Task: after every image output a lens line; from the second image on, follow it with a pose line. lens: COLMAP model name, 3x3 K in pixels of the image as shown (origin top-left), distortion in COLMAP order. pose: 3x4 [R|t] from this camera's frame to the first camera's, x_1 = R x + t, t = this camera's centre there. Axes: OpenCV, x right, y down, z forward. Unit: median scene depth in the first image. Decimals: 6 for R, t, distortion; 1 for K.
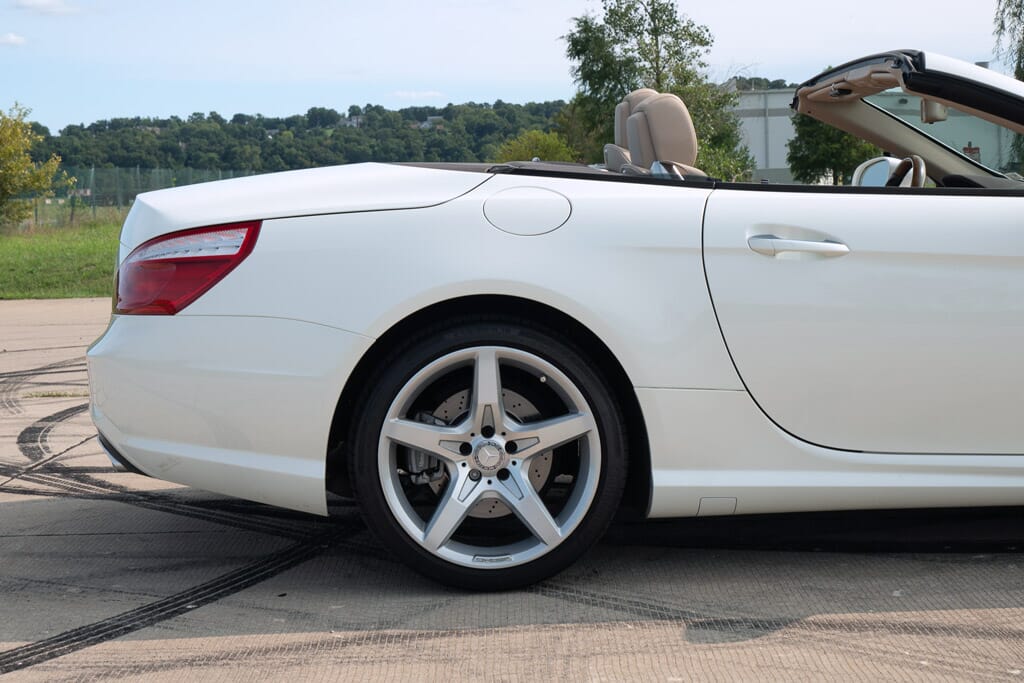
lens RADIAL K [[1685.8, 0, 502.9], [0, 1685.8, 331.6], [0, 0, 1]] dist [0.048019, 0.000000]
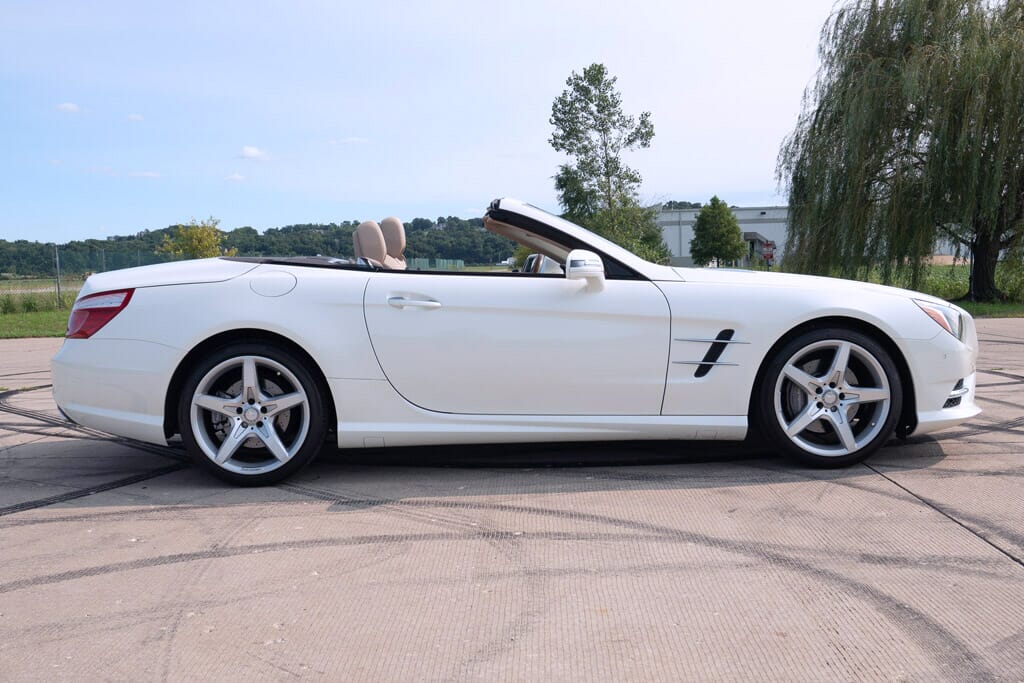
lens RADIAL K [[1015.3, 0, 520.1], [0, 1015.3, 343.7], [0, 0, 1]] dist [-0.035549, 0.000000]
pose [[0.999980, 0.004344, 0.004619, 0.285405], [-0.004299, 0.999943, -0.009818, 0.004843], [-0.004662, 0.009798, 0.999941, -0.128618]]
